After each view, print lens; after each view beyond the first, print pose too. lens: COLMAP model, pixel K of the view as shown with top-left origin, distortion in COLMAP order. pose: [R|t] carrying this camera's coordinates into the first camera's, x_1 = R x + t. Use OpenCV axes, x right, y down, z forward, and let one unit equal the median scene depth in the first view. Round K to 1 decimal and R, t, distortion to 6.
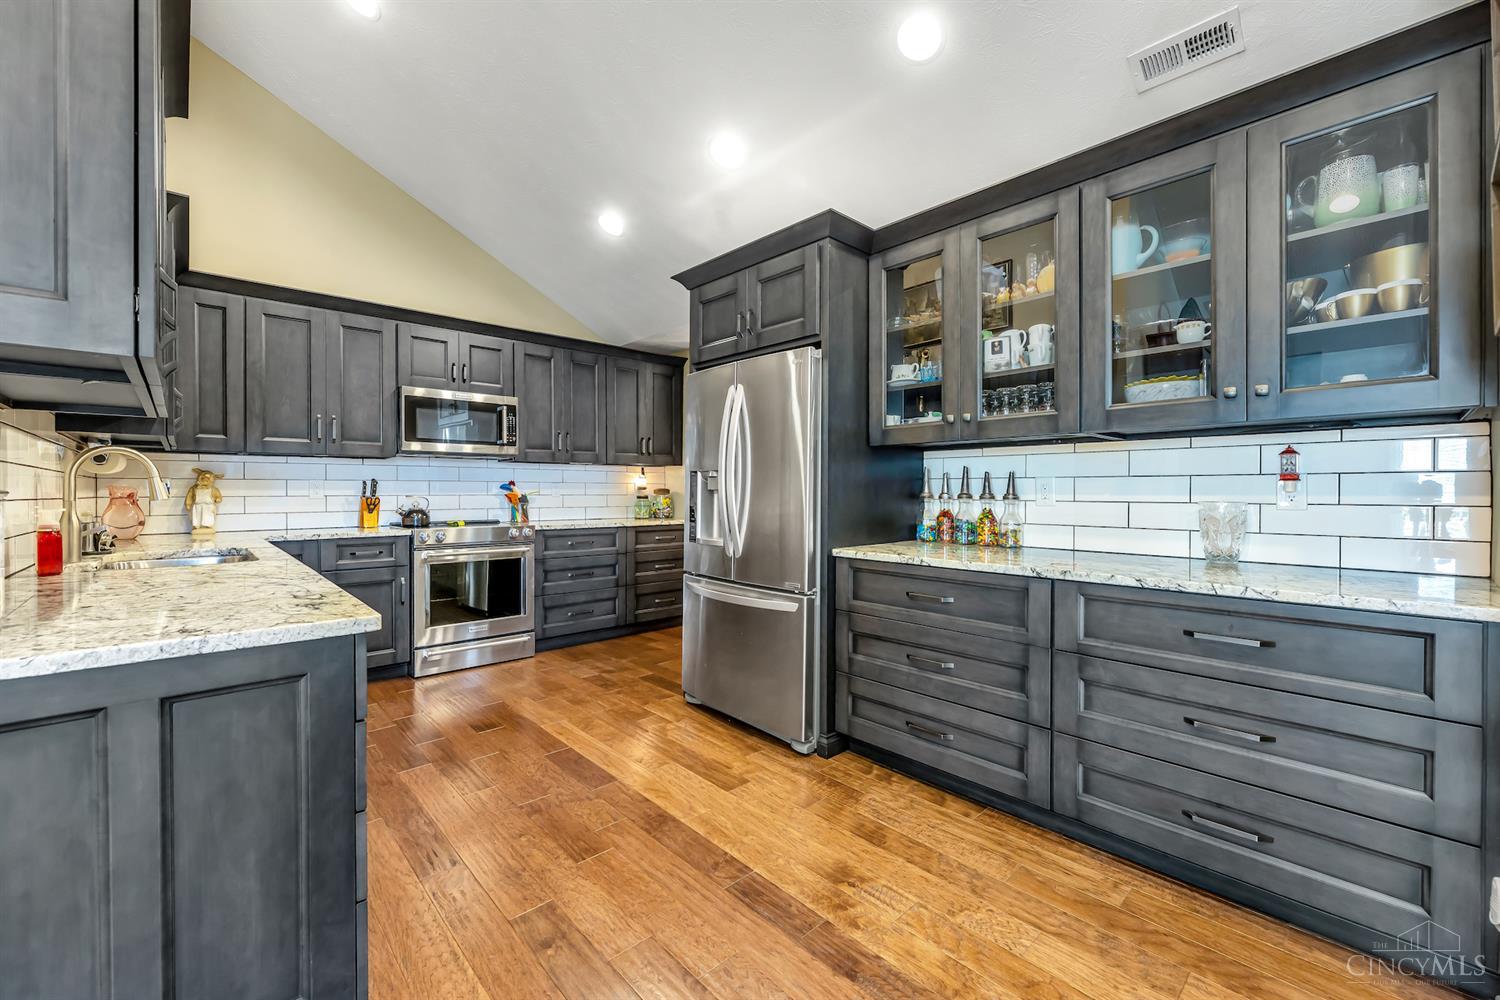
lens RADIAL K [[608.4, 0, 755.3], [0, 608.4, 497.5], [0, 0, 1]] dist [-0.000671, -0.000613]
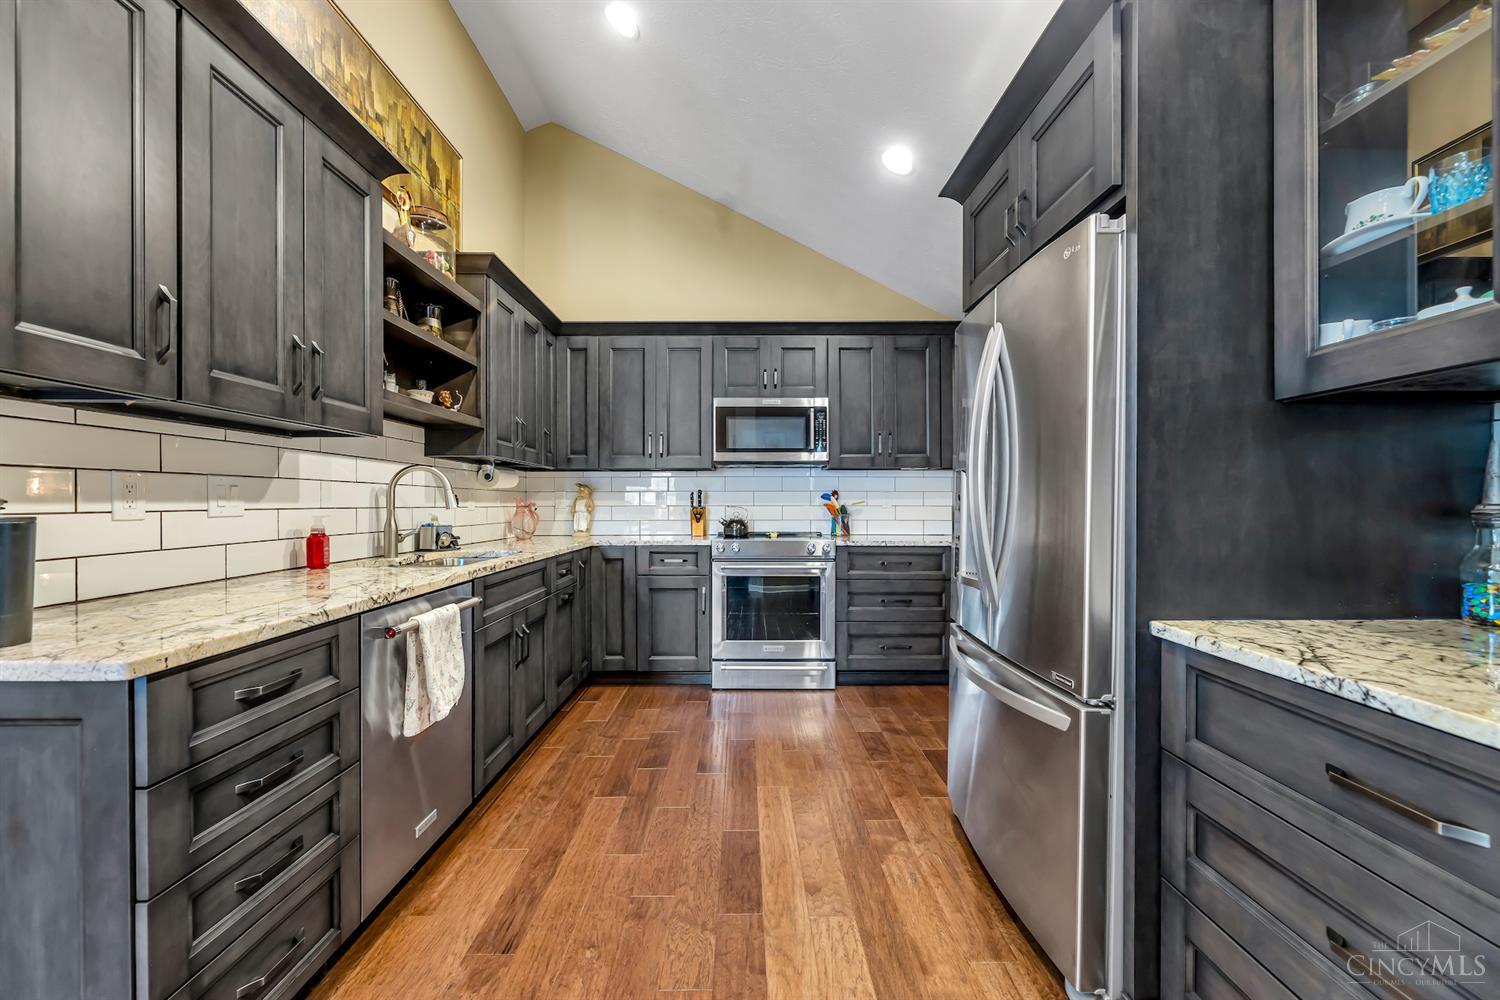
lens RADIAL K [[608.4, 0, 741.2], [0, 608.4, 503.2], [0, 0, 1]] dist [-0.000671, -0.000613]
pose [[0.735217, 0.000765, -0.677832, 0.161974], [-0.005959, 0.999968, -0.005335, -0.002889], [0.677806, 0.007962, 0.735198, 0.320995]]
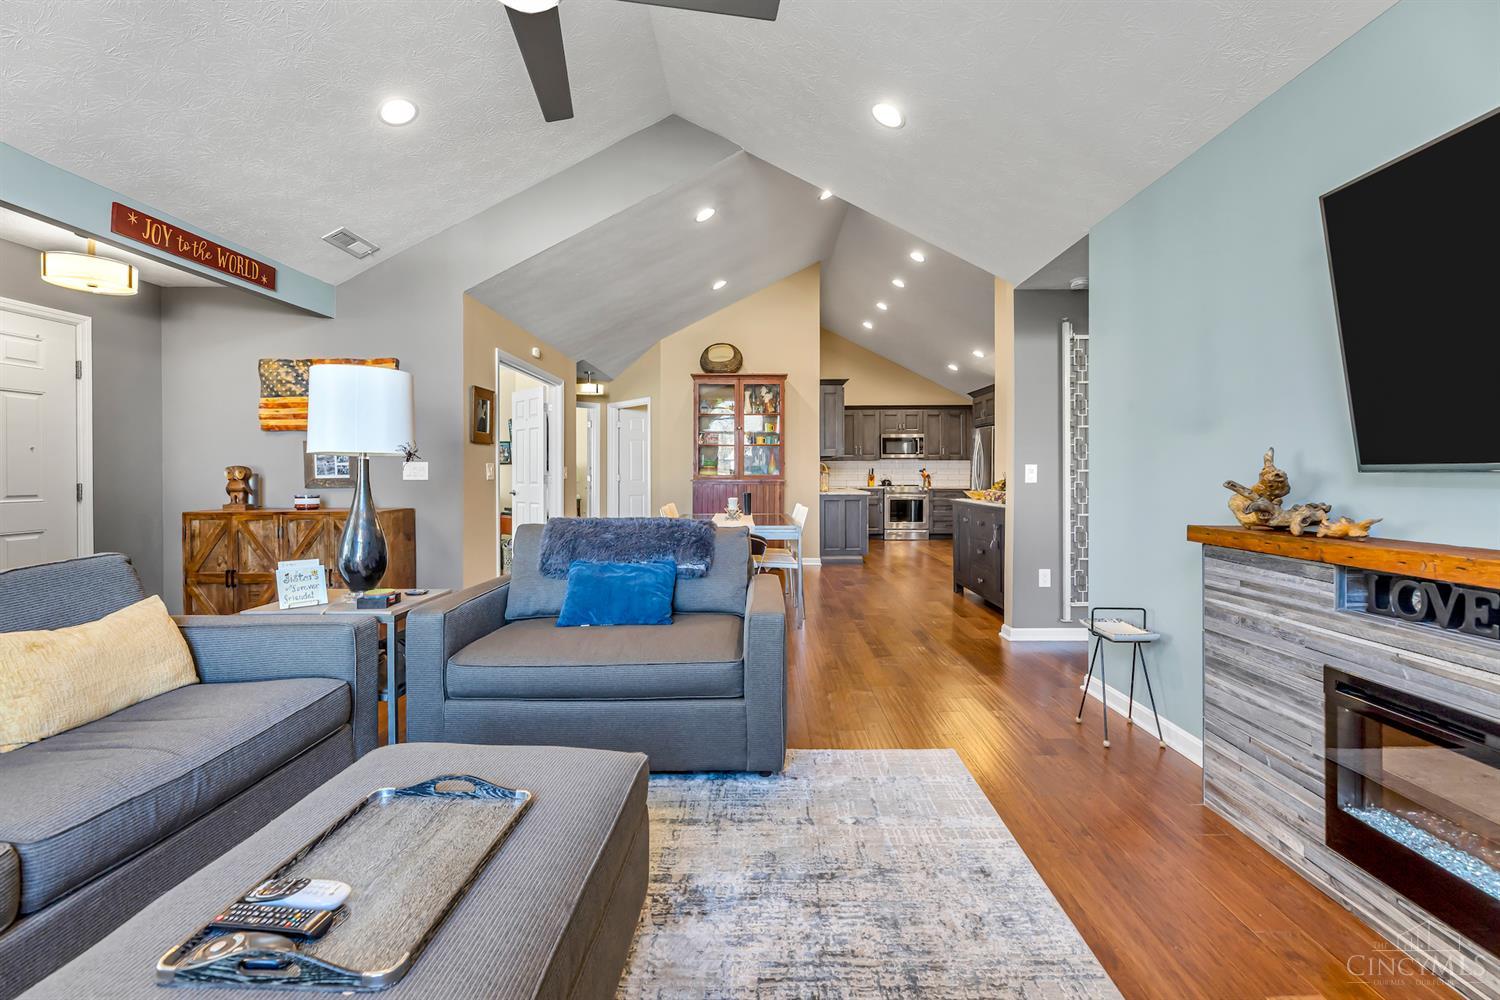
lens RADIAL K [[608.4, 0, 772.0], [0, 608.4, 473.9], [0, 0, 1]] dist [-0.000671, -0.000613]
pose [[0.740078, 0.001786, -0.672519, 1.007293], [-0.006555, 0.999968, -0.004557, 0.012069], [0.672490, 0.007781, 0.740066, -1.525235]]
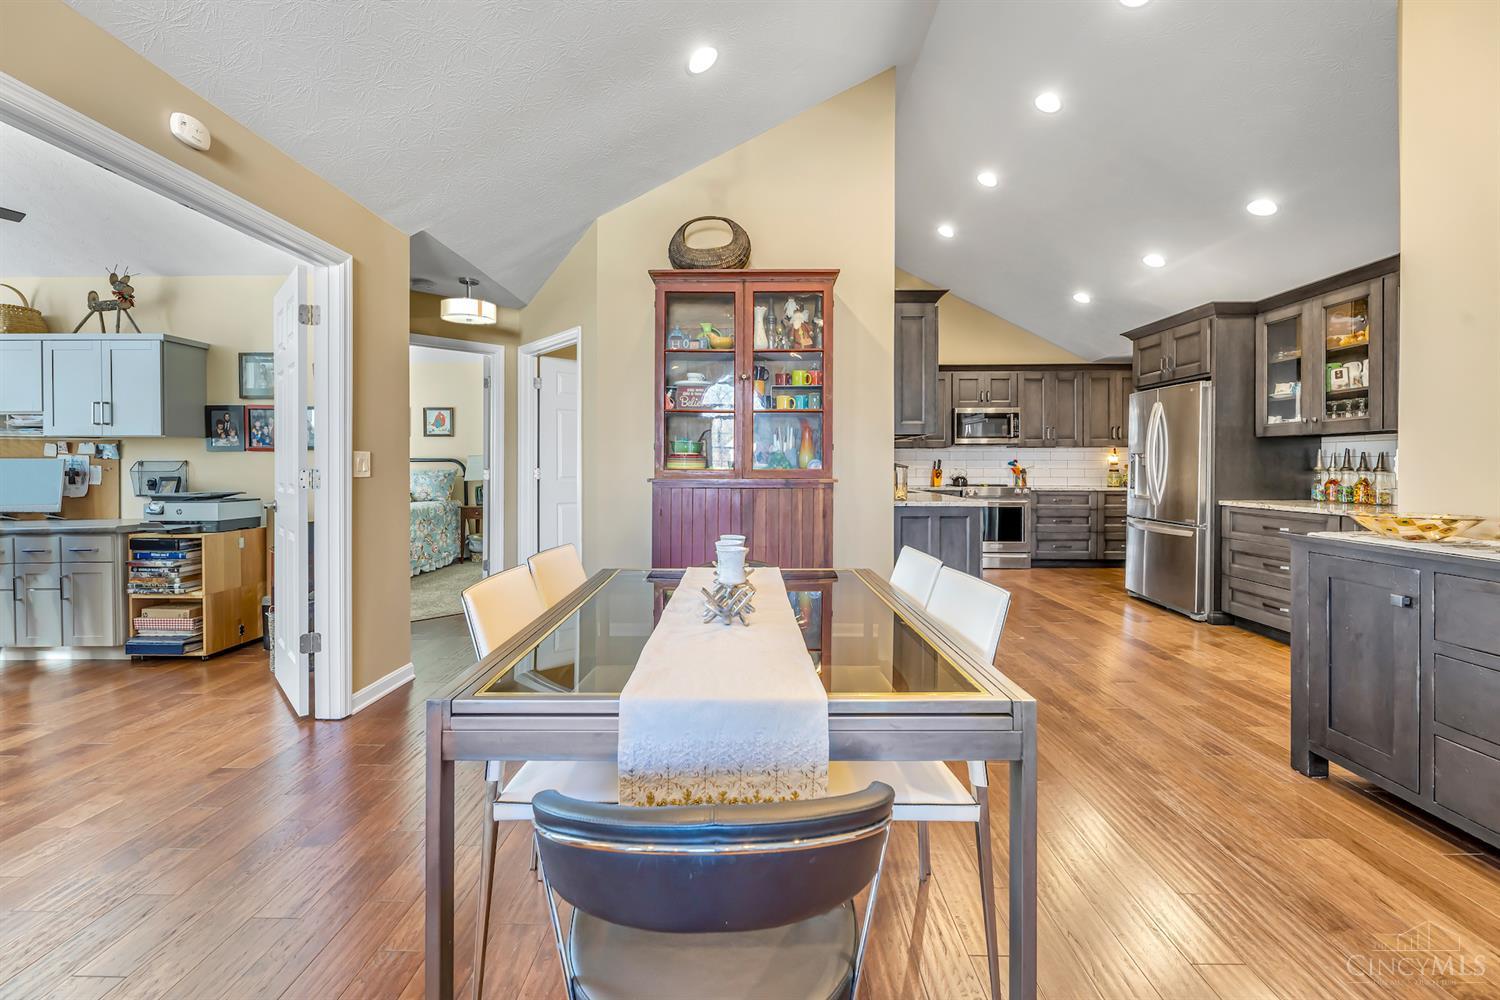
lens RADIAL K [[608.4, 0, 746.1], [0, 608.4, 469.6], [0, 0, 1]] dist [-0.000671, -0.000613]
pose [[0.711416, 0.003198, -0.702764, 0.282893], [-0.006989, 0.999972, -0.002525, 0.010100], [0.702736, 0.006708, 0.711419, -0.822278]]
